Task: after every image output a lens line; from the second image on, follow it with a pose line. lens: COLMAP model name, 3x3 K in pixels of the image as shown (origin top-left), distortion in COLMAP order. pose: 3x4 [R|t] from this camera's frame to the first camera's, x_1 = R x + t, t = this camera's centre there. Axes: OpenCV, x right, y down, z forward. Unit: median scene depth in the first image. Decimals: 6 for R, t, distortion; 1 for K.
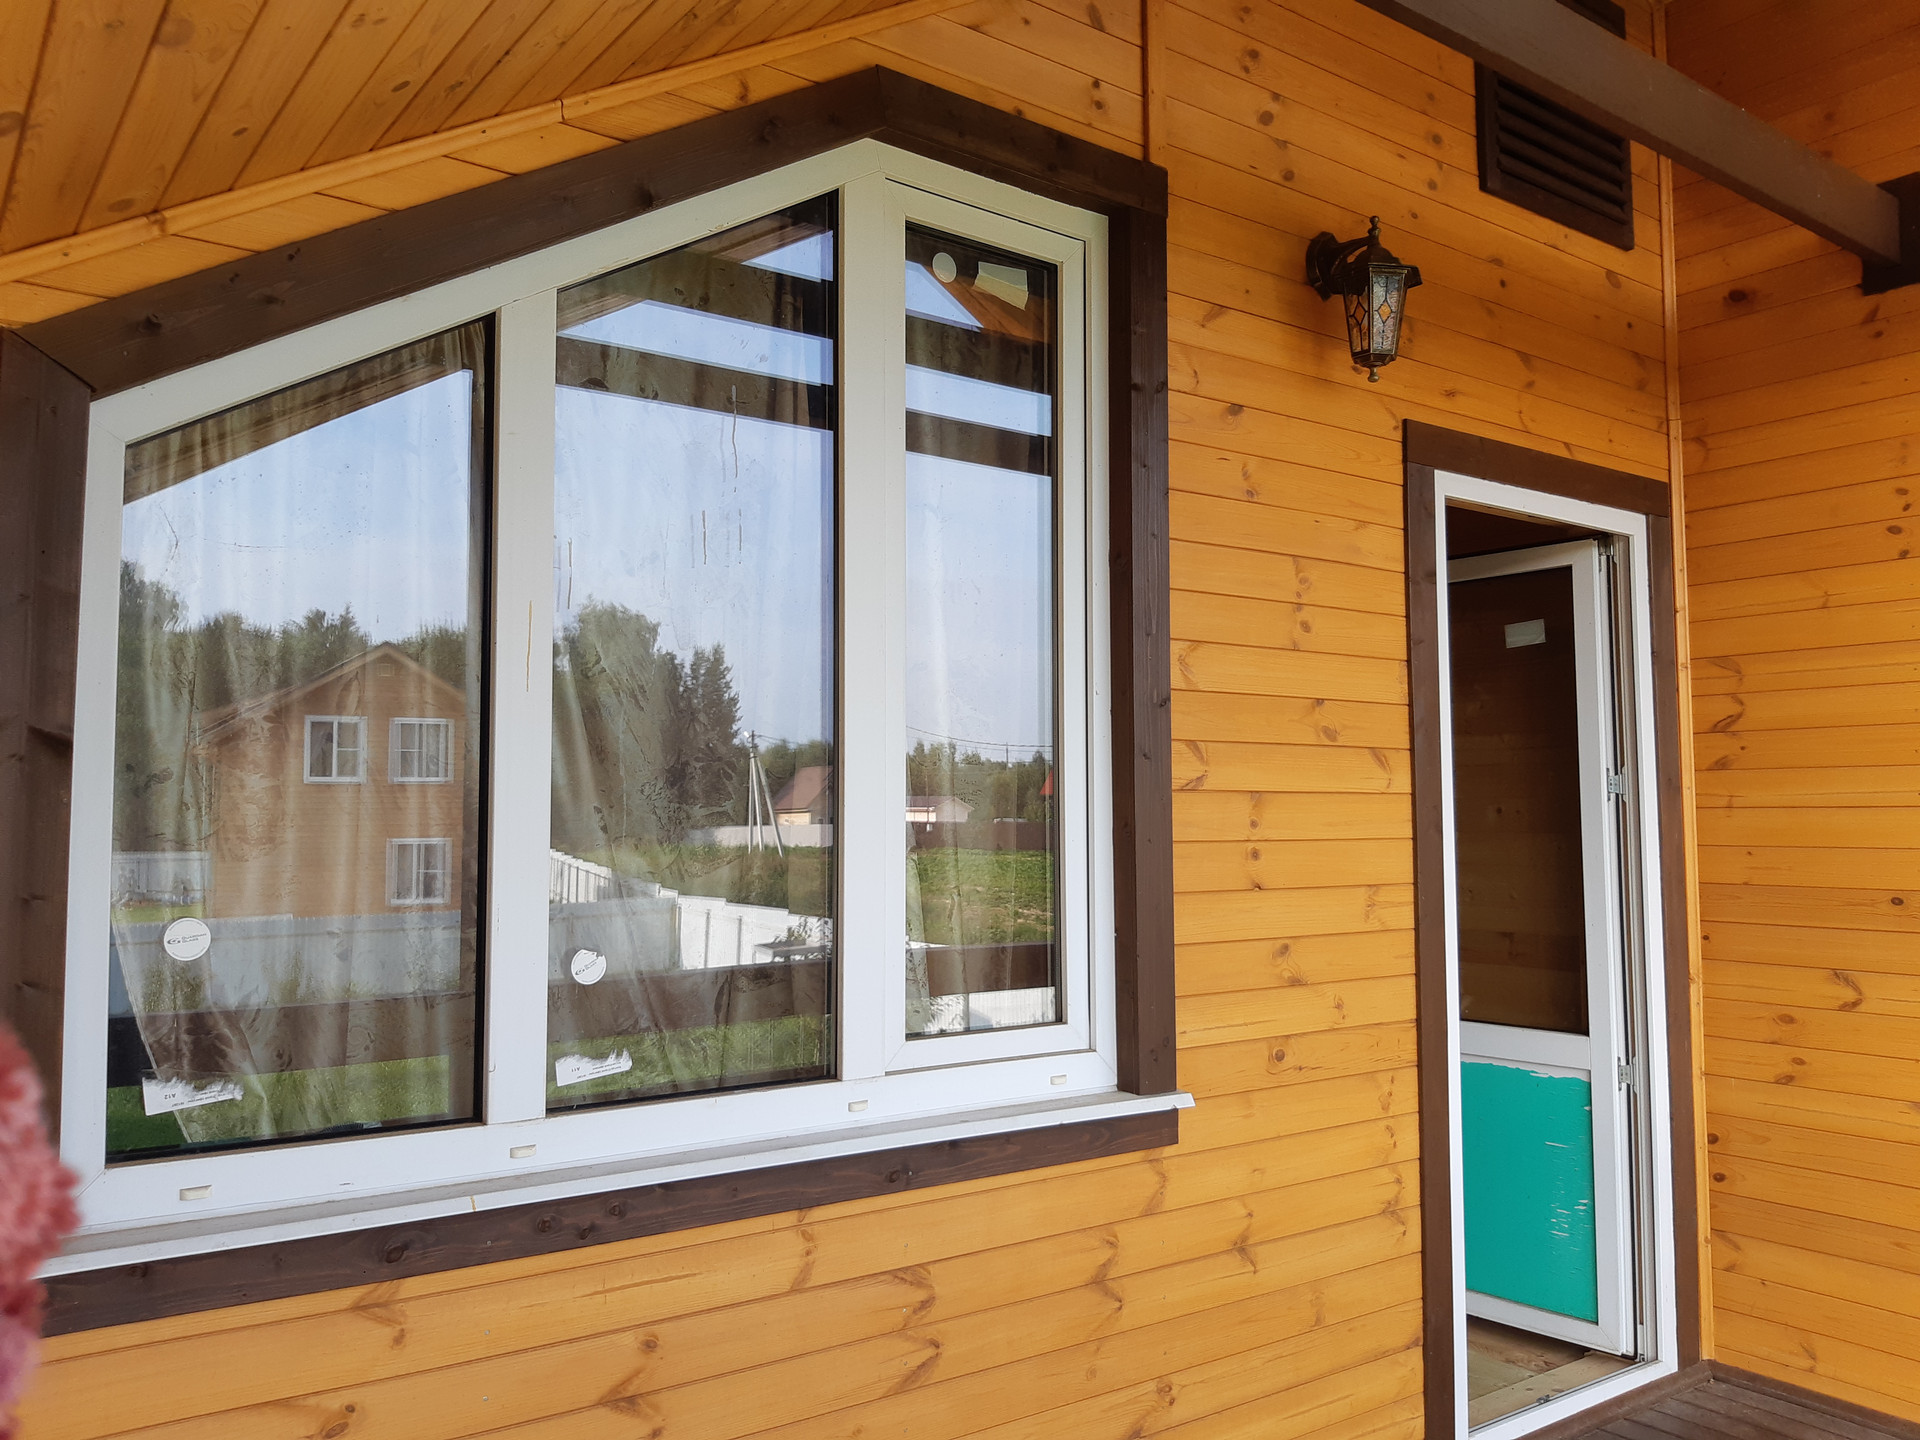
lens RADIAL K [[1502.4, 0, 960.0], [0, 1502.4, 720.0], [0, 0, 1]] dist [0.061614, -0.102540]
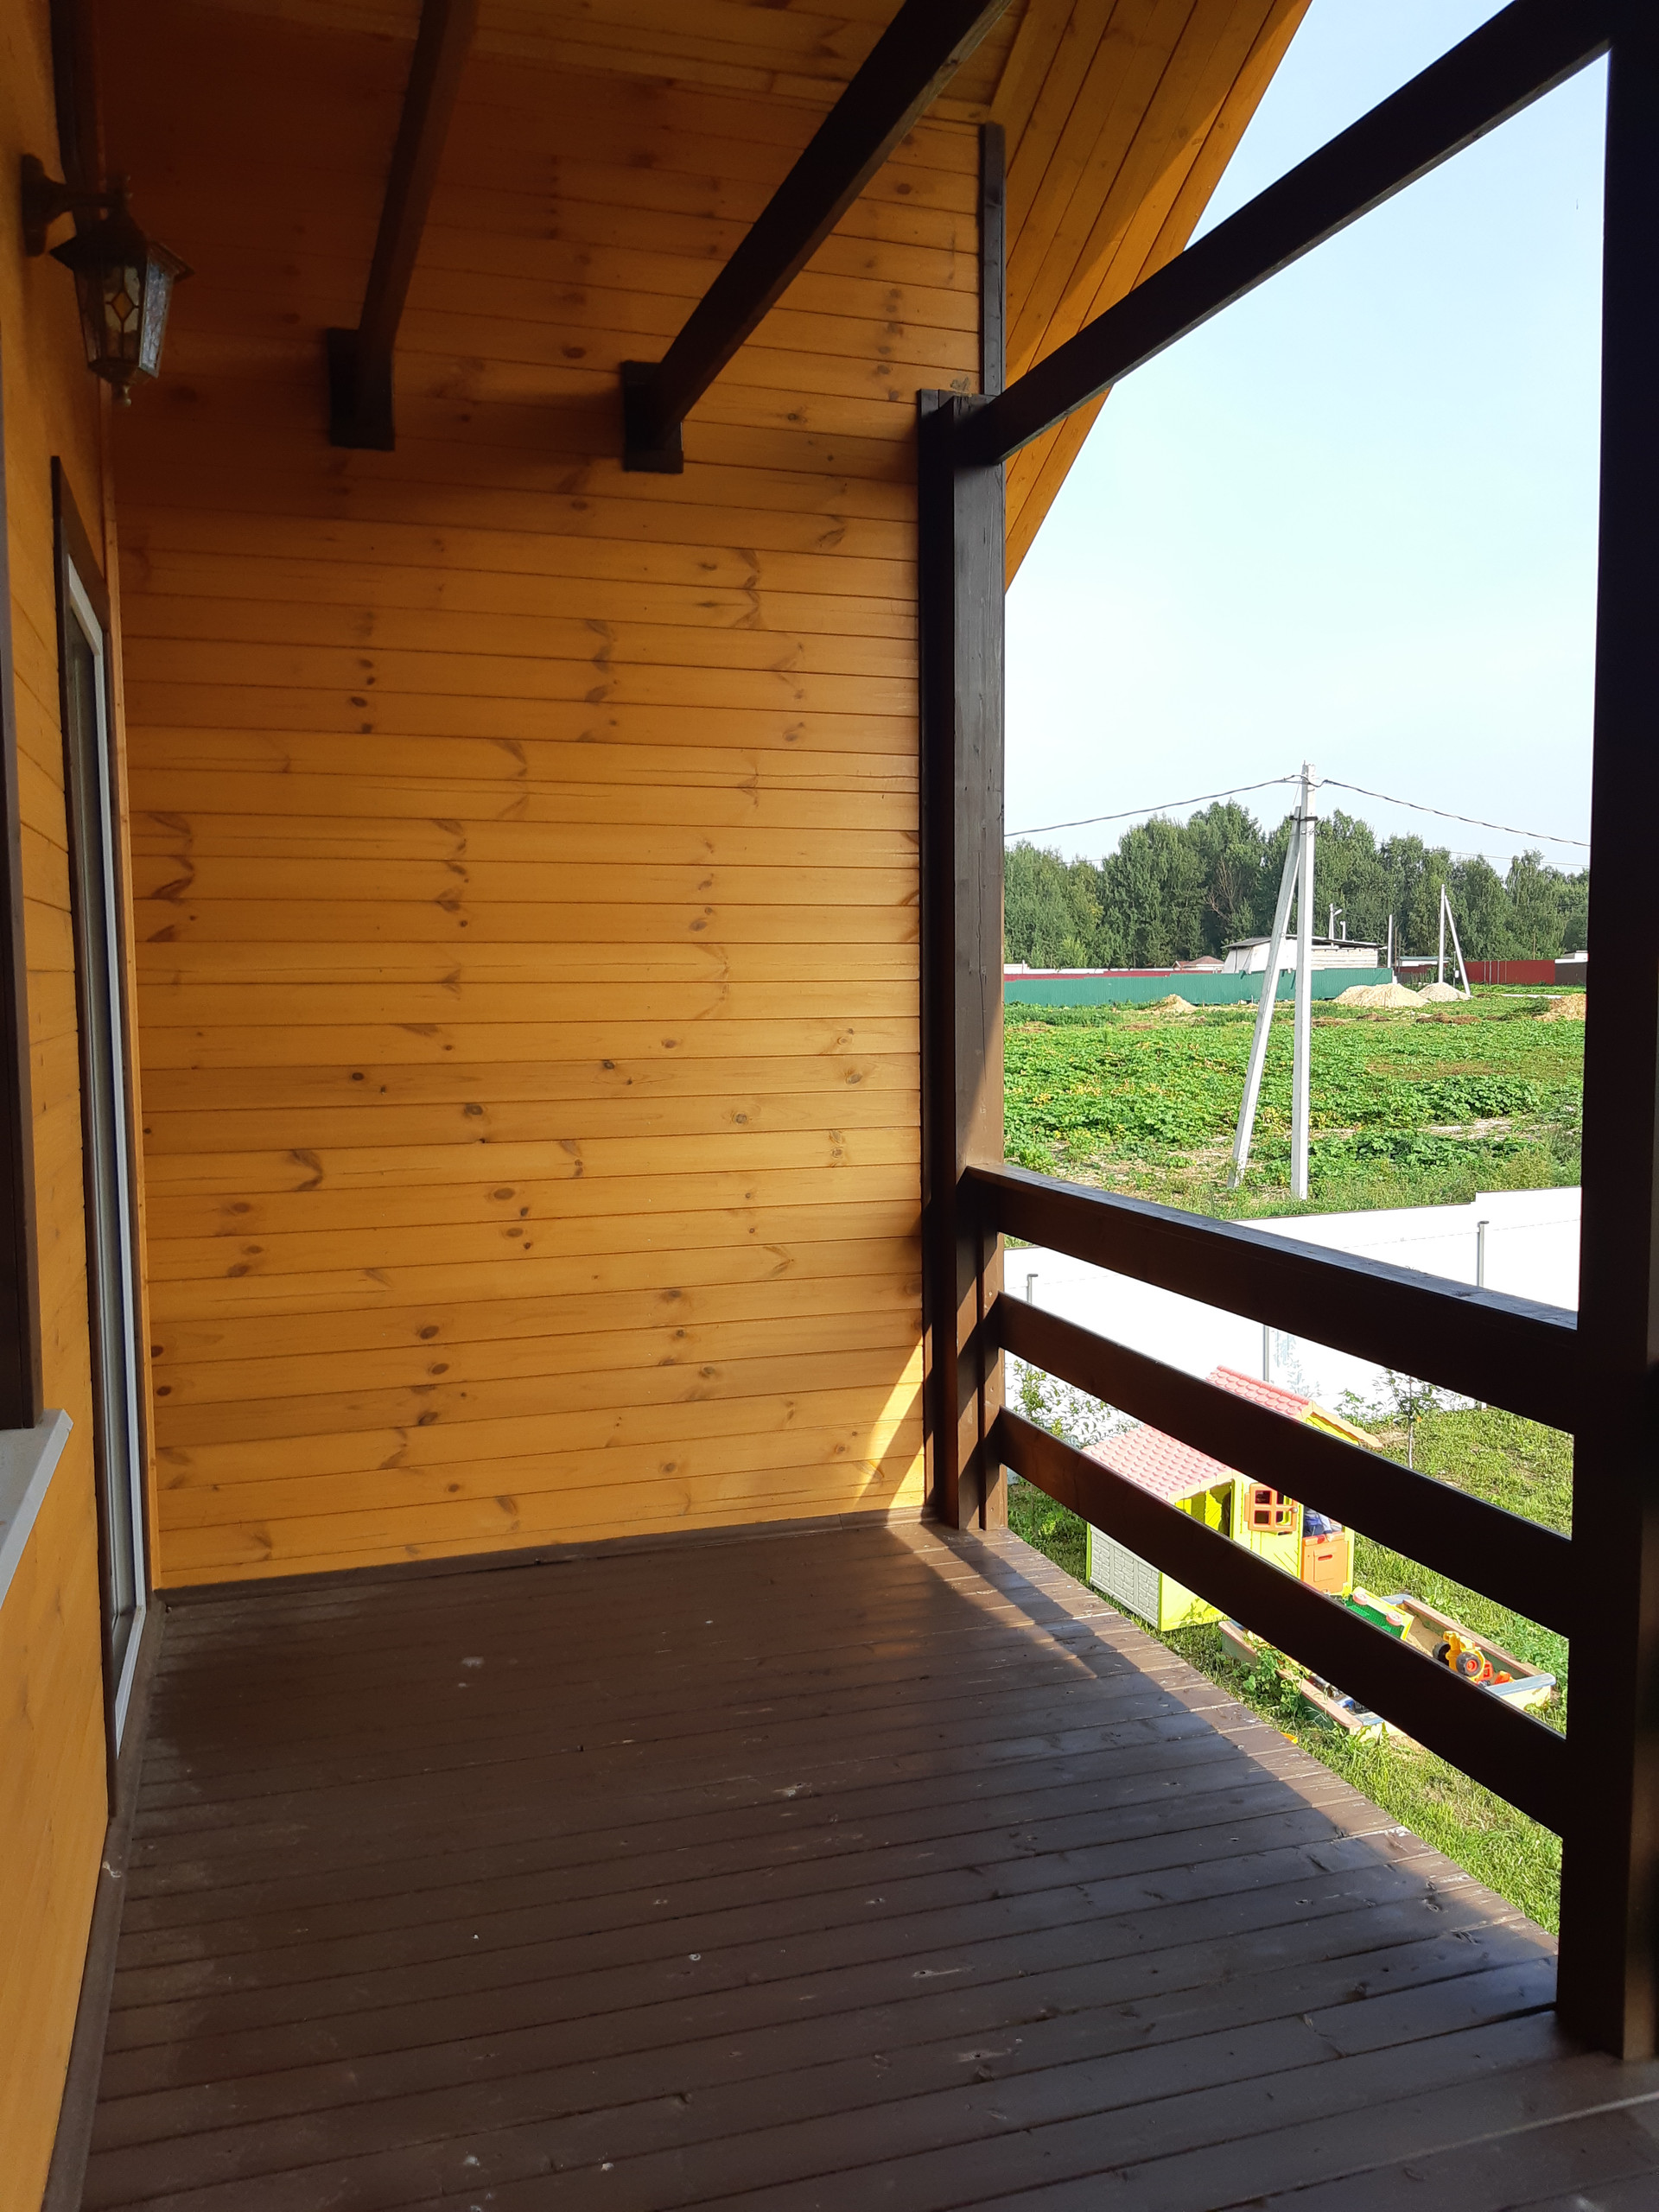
lens RADIAL K [[1718.9, 0, 829.5], [0, 1718.9, 1106.0], [0, 0, 1]] dist [0.100308, -0.225785]
pose [[0.310838, -0.077403, 0.947306, -0.359291], [-0.055046, 0.993540, 0.099243, 0.006672], [-0.948868, -0.082994, 0.304569, 0.326052]]
